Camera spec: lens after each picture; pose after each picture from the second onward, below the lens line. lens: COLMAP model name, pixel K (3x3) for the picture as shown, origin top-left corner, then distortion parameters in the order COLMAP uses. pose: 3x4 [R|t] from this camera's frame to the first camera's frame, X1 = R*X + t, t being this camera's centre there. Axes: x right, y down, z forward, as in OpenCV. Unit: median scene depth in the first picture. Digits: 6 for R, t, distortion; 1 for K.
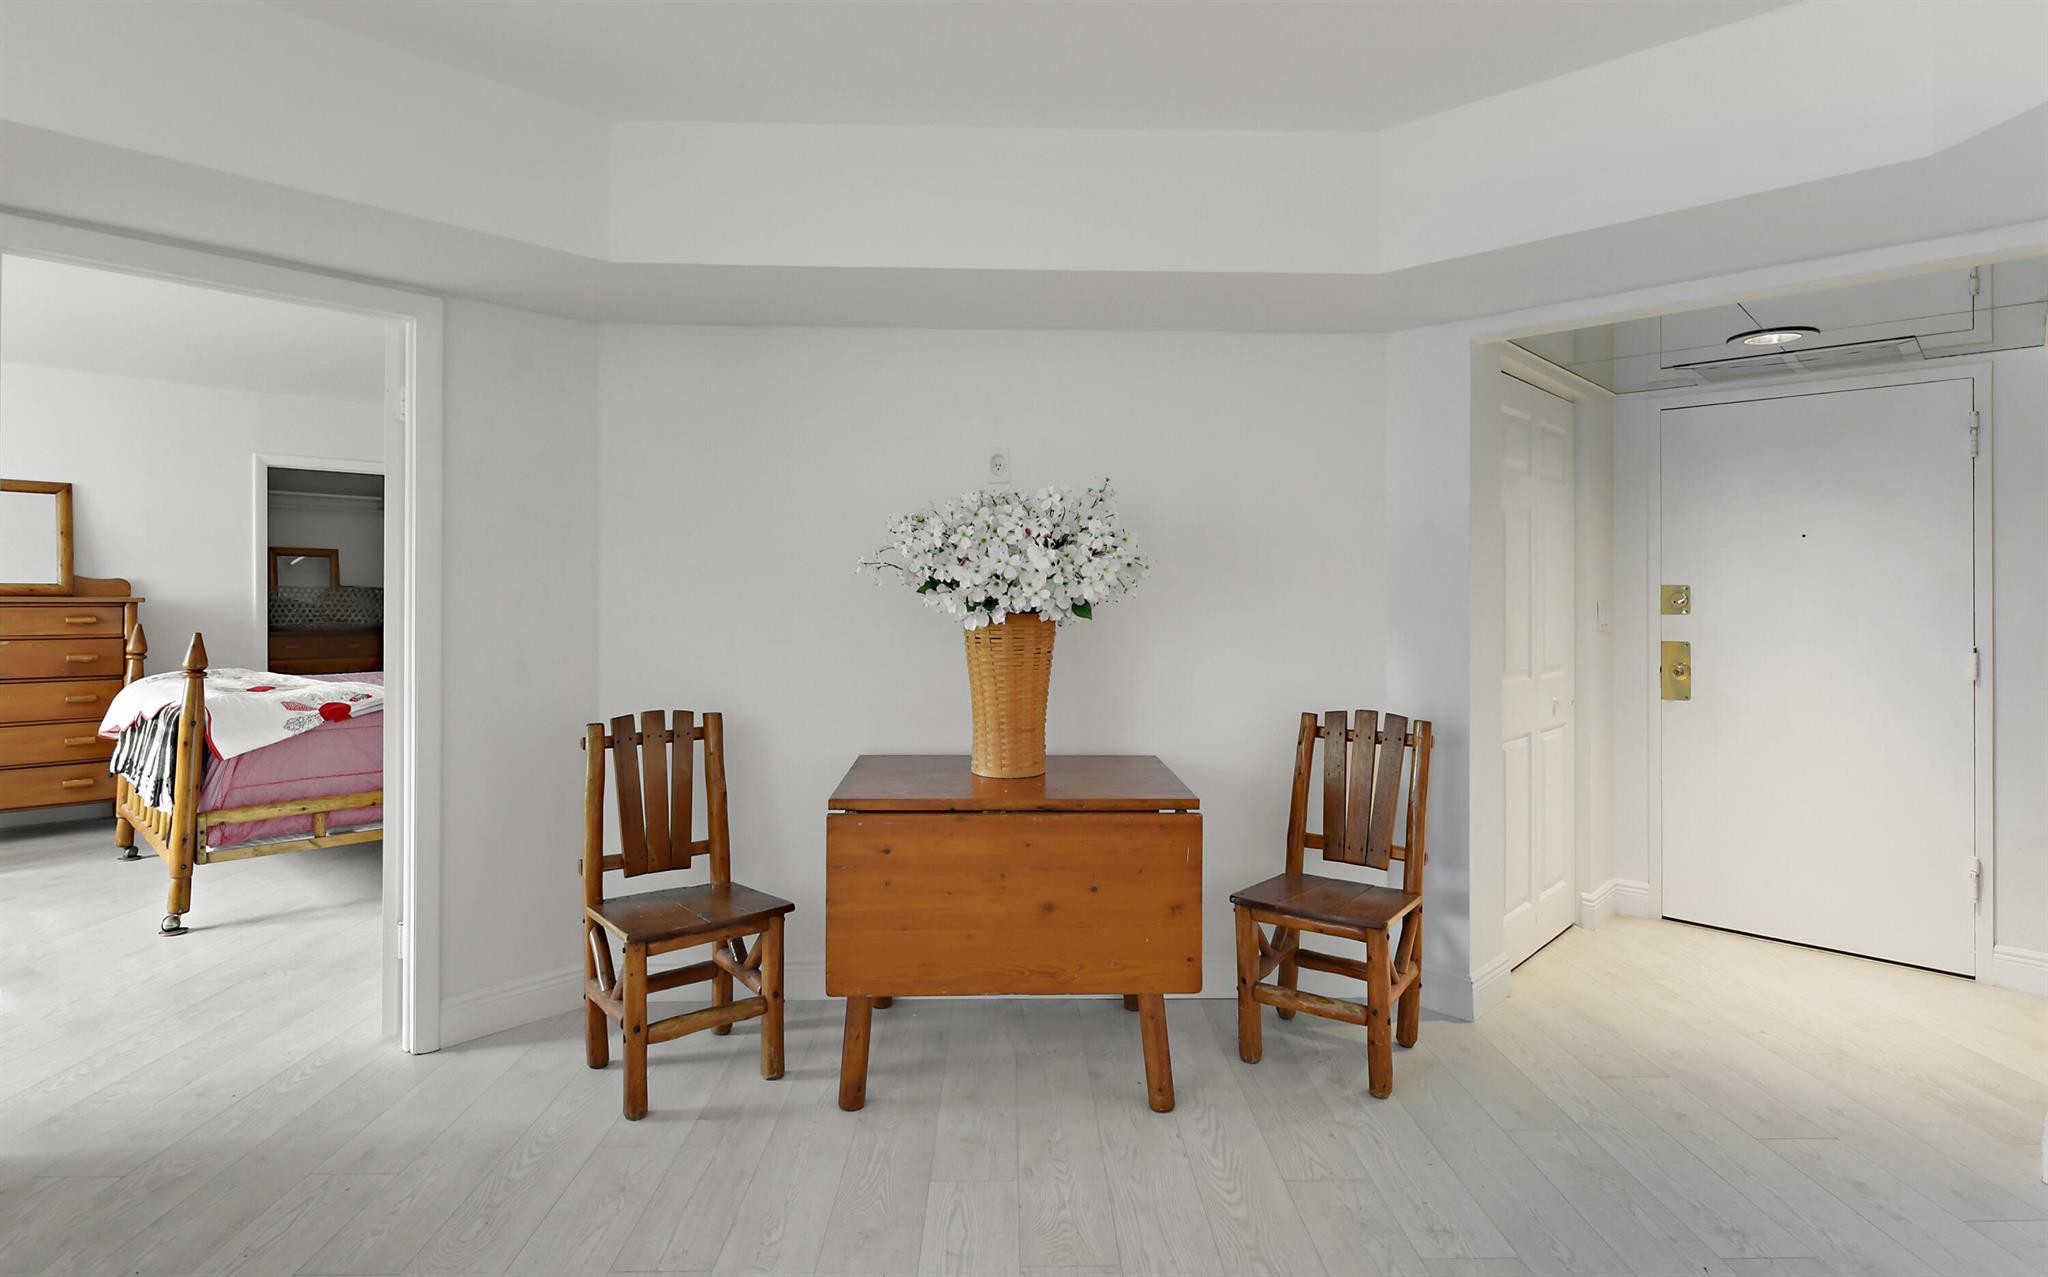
lens RADIAL K [[1026.6, 0, 1025.8], [0, 1026.6, 581.9], [0, 0, 1]] dist [-0.000179, -0.000017]
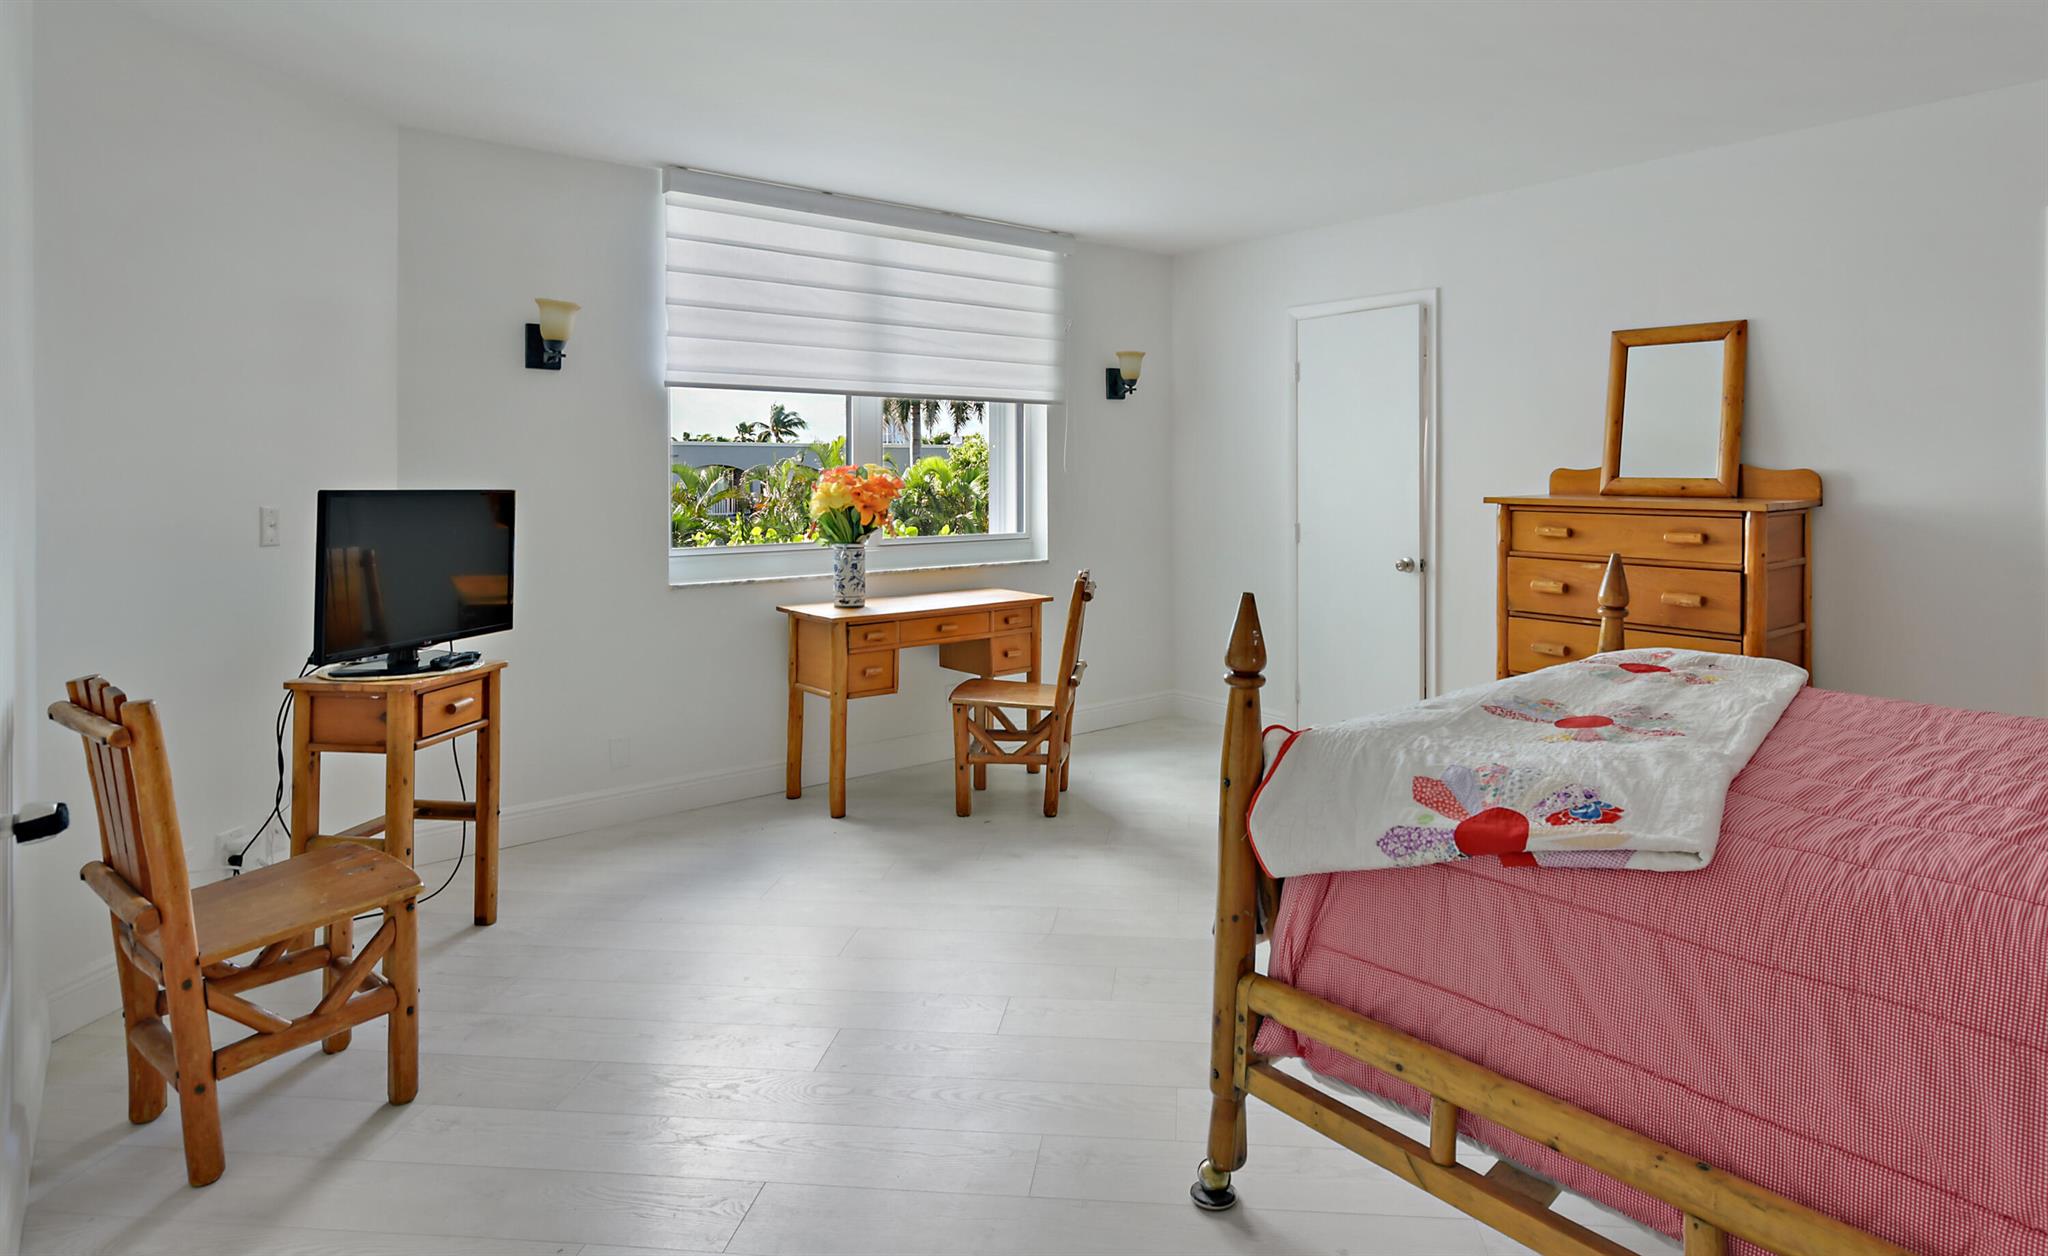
lens RADIAL K [[1143.8, 0, 1025.5], [0, 1143.8, 447.2], [0, 0, 1]] dist [0.003088, 0.000404]
pose [[-0.121694, -0.022835, -0.992305, -0.257339], [0.010663, 0.999648, -0.024312, -0.006690], [0.992510, -0.013539, -0.121407, 0.953293]]
